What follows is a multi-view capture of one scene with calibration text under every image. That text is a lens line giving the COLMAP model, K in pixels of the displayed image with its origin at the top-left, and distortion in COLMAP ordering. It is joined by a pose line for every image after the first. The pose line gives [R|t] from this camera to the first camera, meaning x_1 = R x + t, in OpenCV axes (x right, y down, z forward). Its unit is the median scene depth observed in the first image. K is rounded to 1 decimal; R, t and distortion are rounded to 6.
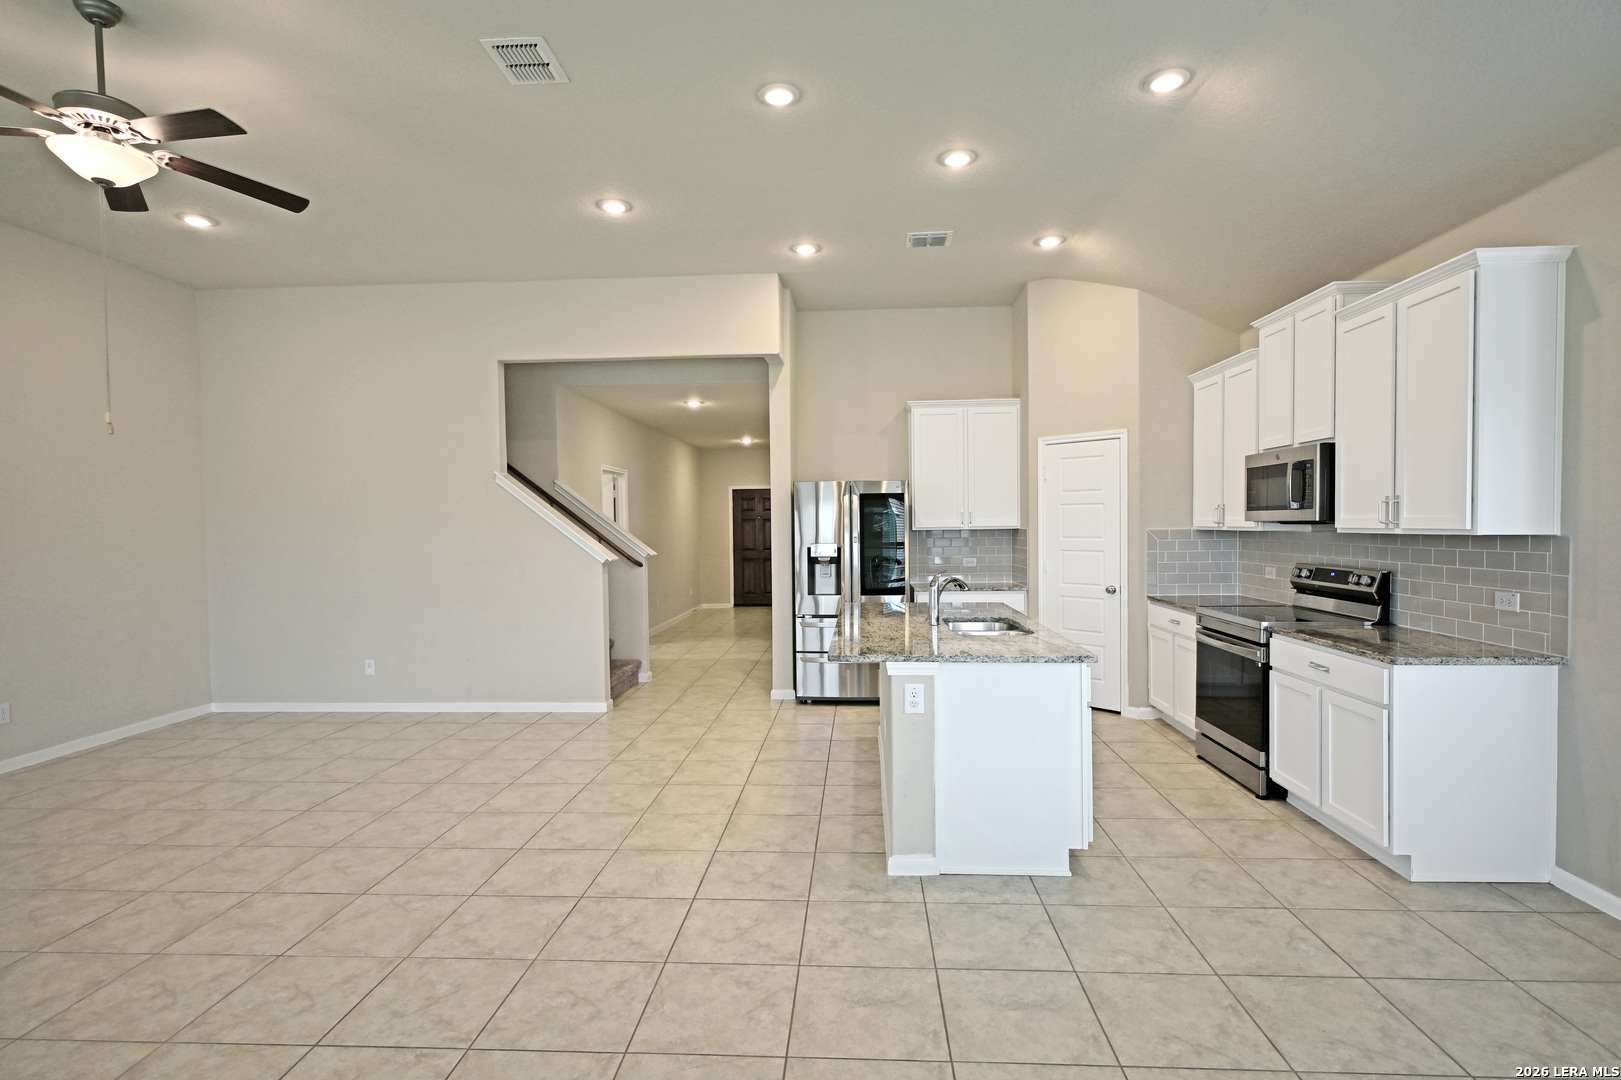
lens RADIAL K [[786.1, 0, 815.7], [0, 786.1, 539.5], [0, 0, 1]] dist [-0.001508, 0.000886]
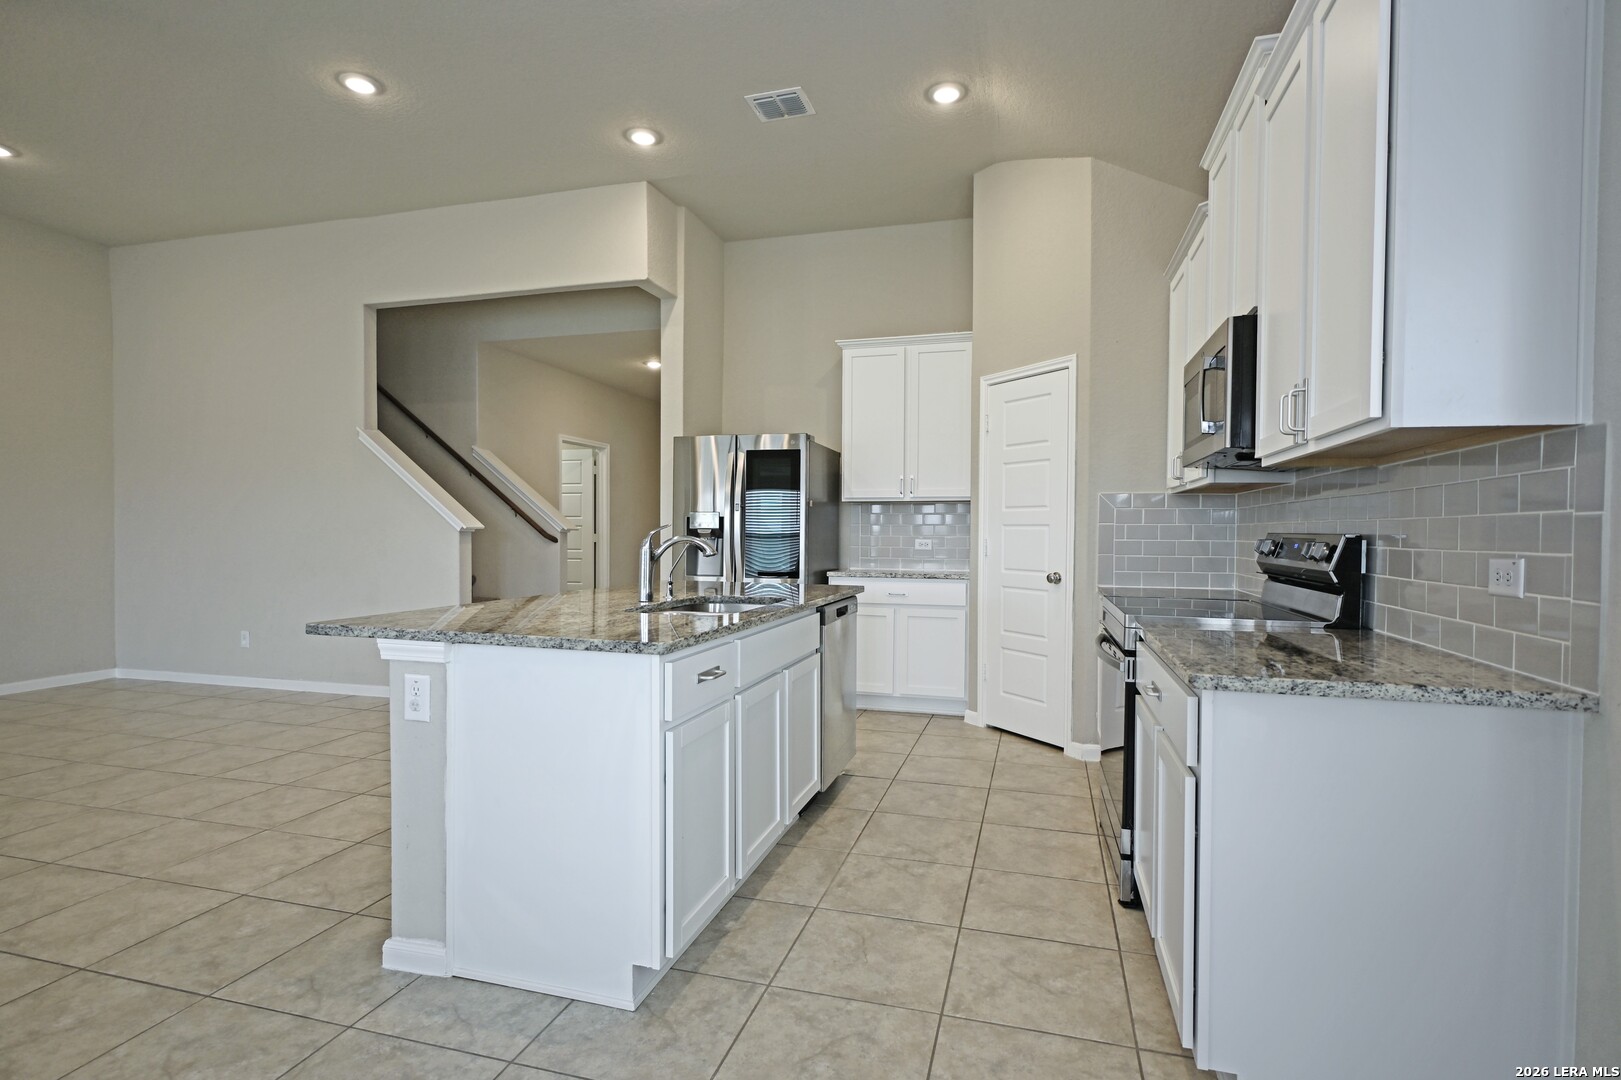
lens RADIAL K [[798.1, 0, 810.5], [0, 798.1, 540.0], [0, 0, 1]] dist [0.002014, 0.001023]
pose [[0.976507, 0.020801, -0.214477, 0.449808], [-0.022483, 0.999733, -0.005403, 0.054552], [0.214308, 0.010098, 0.976714, 0.334712]]
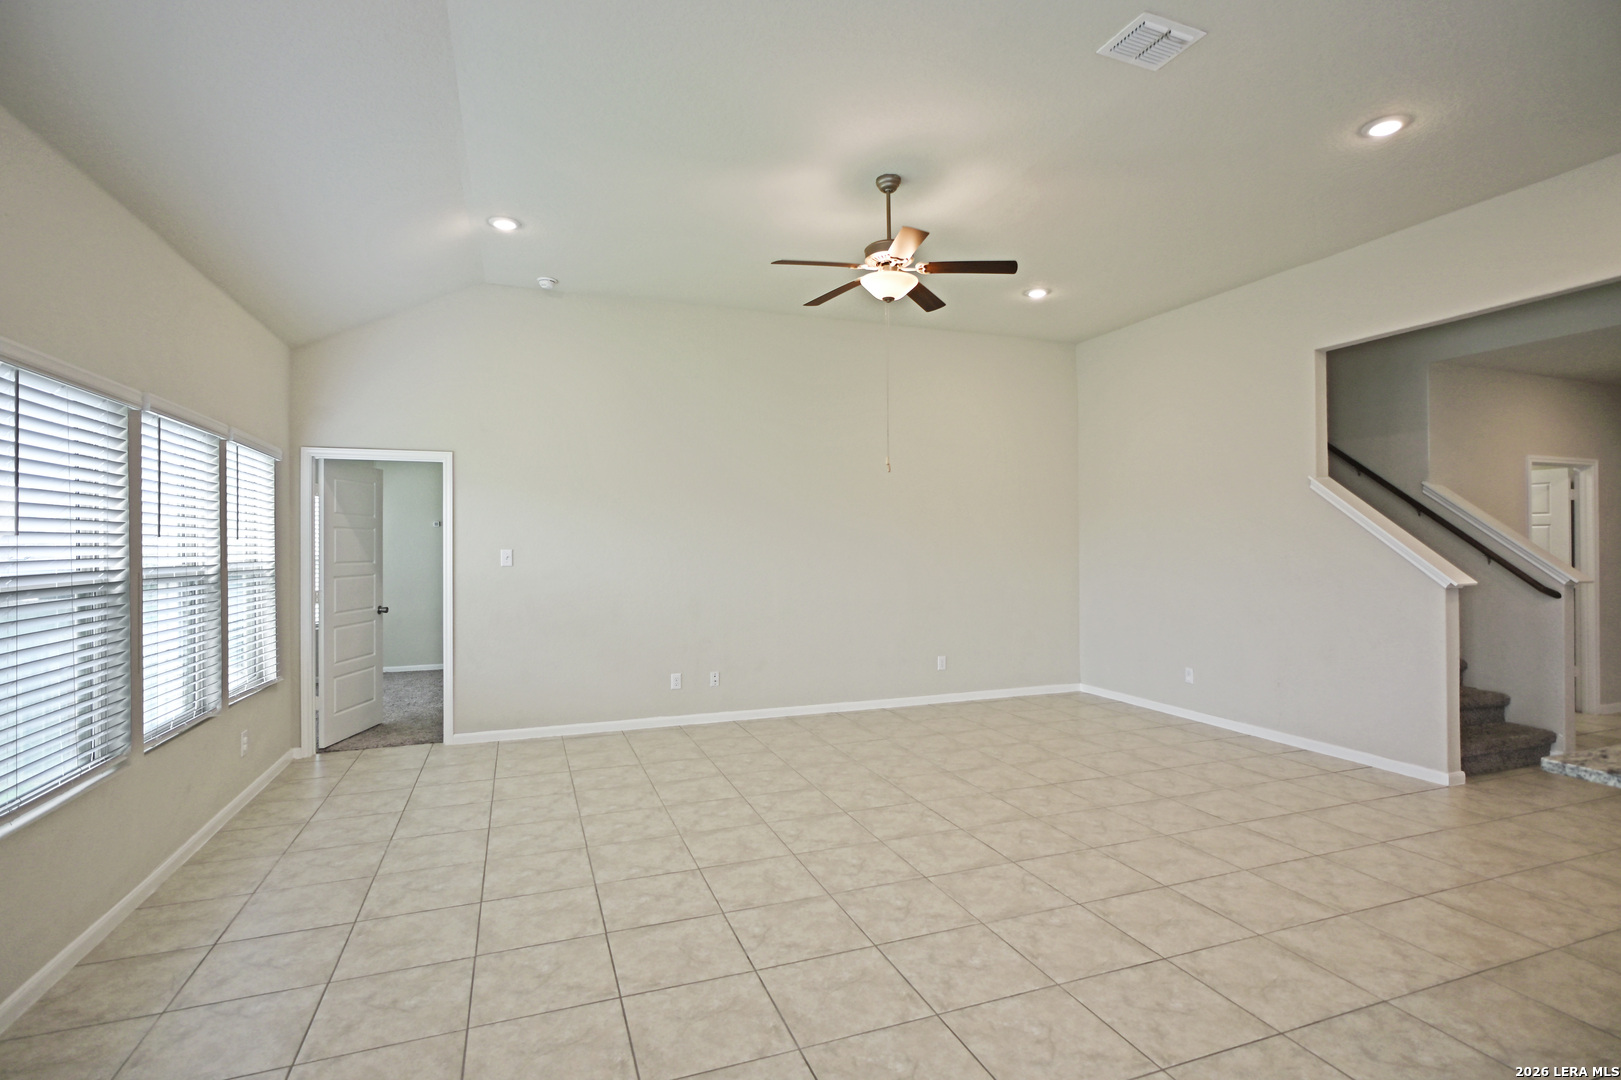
lens RADIAL K [[786.1, 0, 815.7], [0, 786.1, 539.5], [0, 0, 1]] dist [-0.001508, 0.000886]
pose [[0.411916, 0.007832, -0.911188, 0.255018], [-0.021356, 0.999771, -0.001061, -0.004431], [0.910971, 0.019896, 0.411990, 0.202633]]
